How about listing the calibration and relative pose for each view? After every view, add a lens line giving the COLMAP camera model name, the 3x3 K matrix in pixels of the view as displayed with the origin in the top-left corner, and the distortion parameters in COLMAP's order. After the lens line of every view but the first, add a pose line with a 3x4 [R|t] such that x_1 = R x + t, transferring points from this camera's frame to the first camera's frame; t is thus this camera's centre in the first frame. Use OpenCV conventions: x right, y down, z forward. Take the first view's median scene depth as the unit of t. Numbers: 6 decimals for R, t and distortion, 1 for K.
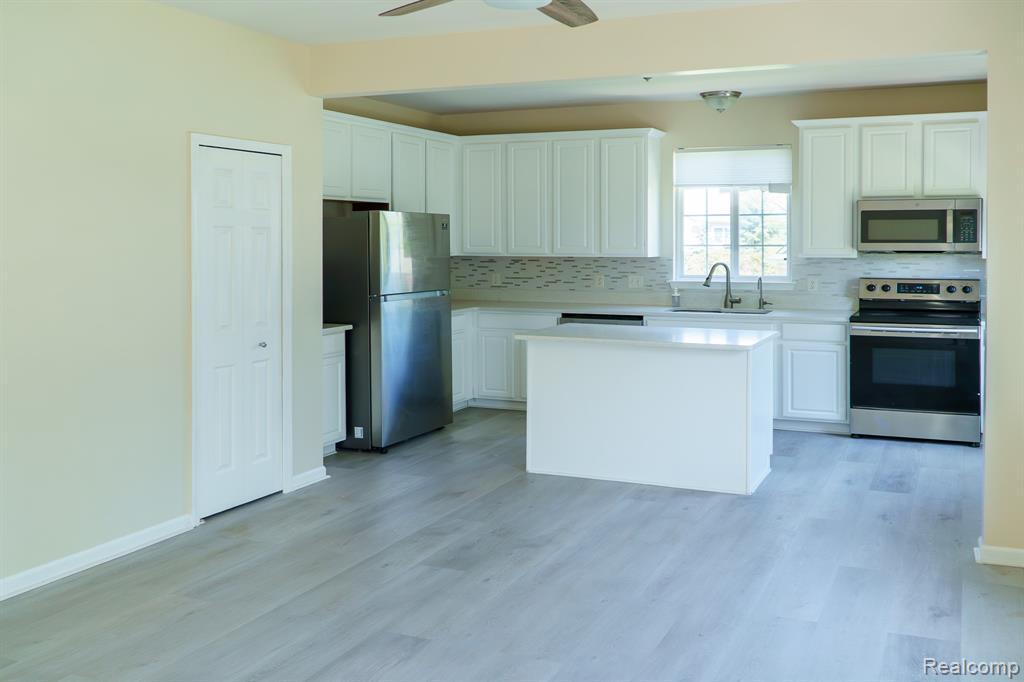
lens RADIAL K [[977.6, 0, 557.8], [0, 977.6, 258.9], [0, 0, 1]] dist [0.002099, -0.000341]
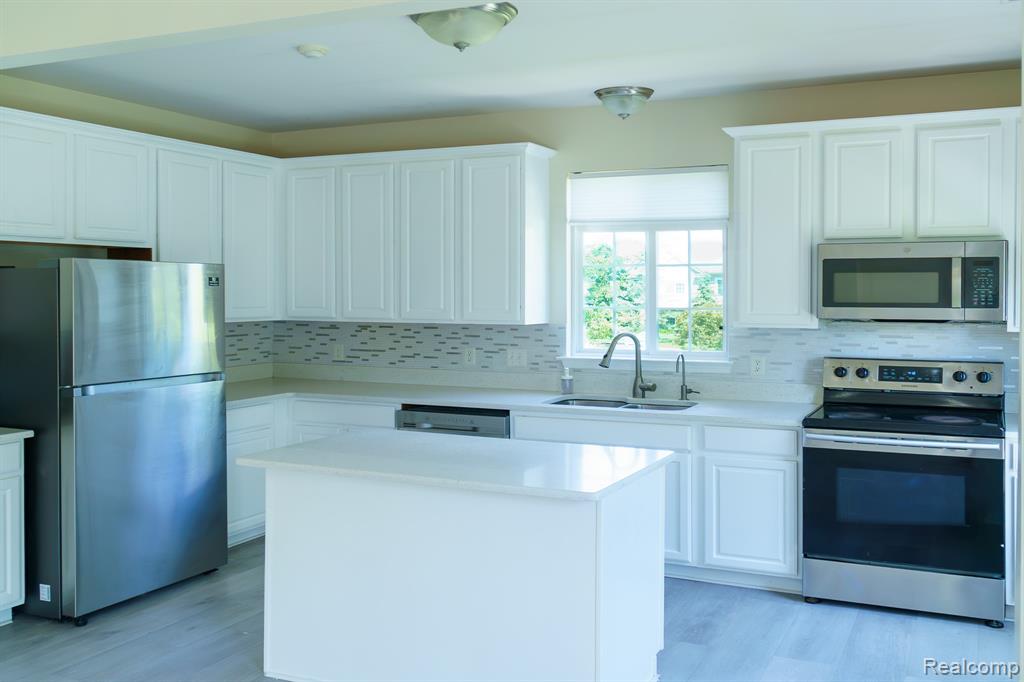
lens RADIAL K [[1000.5, 0, 512.0], [0, 1000.5, 303.8], [0, 0, 1]] dist [0.004289, 0.000475]
pose [[0.998898, 0.003140, -0.046821, 0.125167], [-0.003533, 0.999959, -0.008313, -0.011669], [0.046793, 0.008470, 0.998869, 0.293603]]
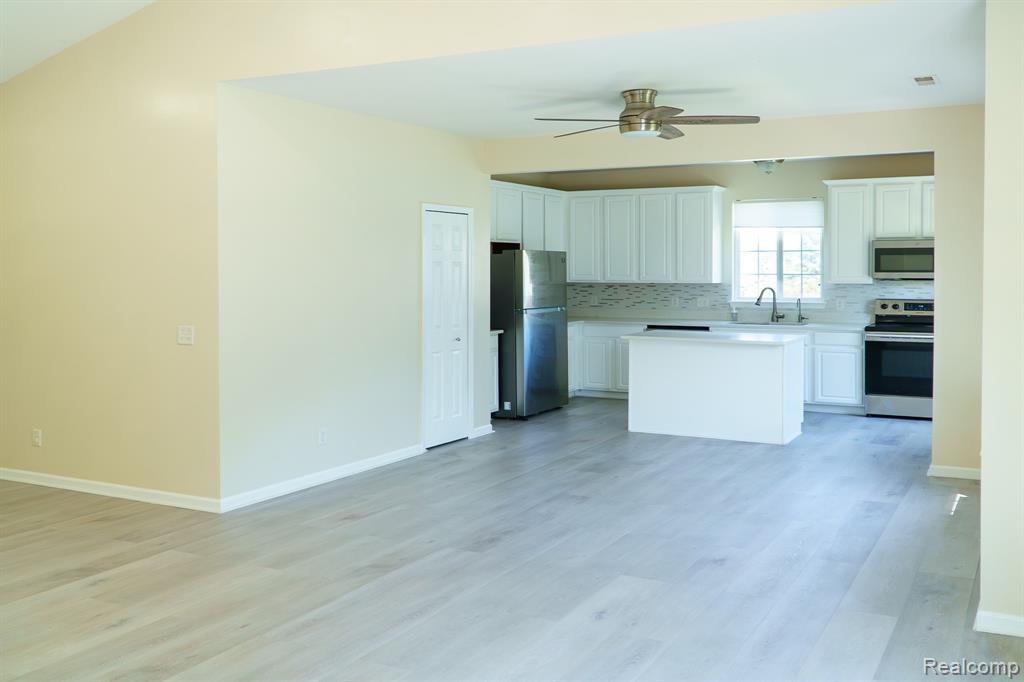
lens RADIAL K [[966.8, 0, 528.1], [0, 966.8, 286.0], [0, 0, 1]] dist [-0.000432, 0.003847]
pose [[0.995761, 0.001137, -0.091968, -0.038721], [-0.001359, 0.999996, -0.002357, 0.005830], [0.091965, 0.002472, 0.995759, -0.347778]]
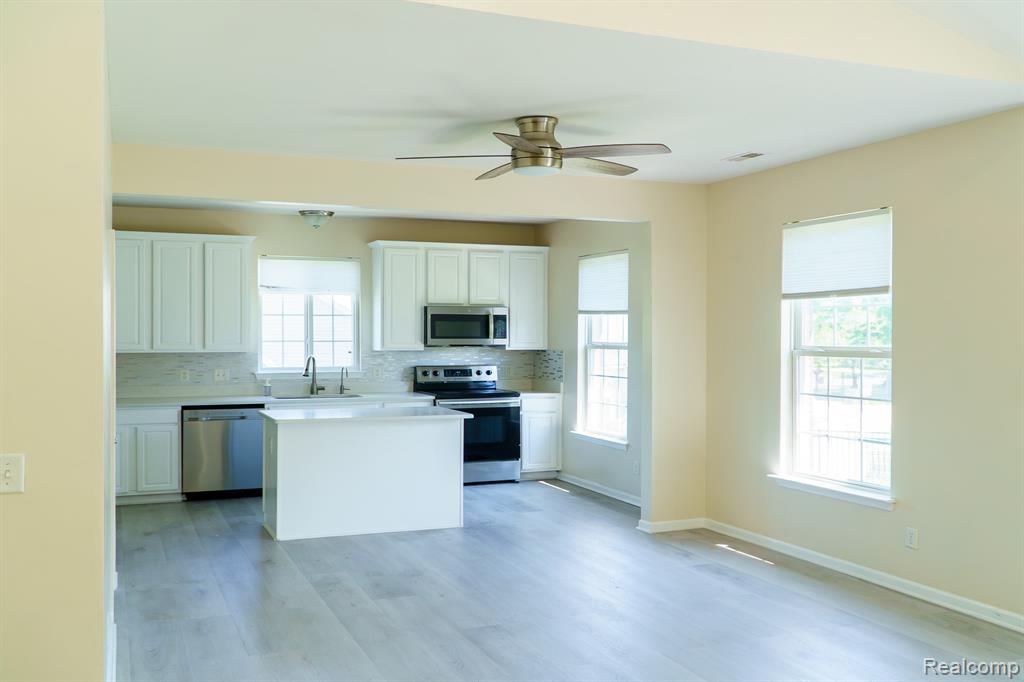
lens RADIAL K [[976.2, 0, 512.0], [0, 976.2, 341.0], [0, 0, 1]] dist [0.016554, 0.005581]
pose [[0.709077, -0.002591, 0.705126, -0.517077], [0.014405, 0.999838, -0.010811, 0.002263], [-0.704983, 0.017823, 0.709000, 0.001164]]
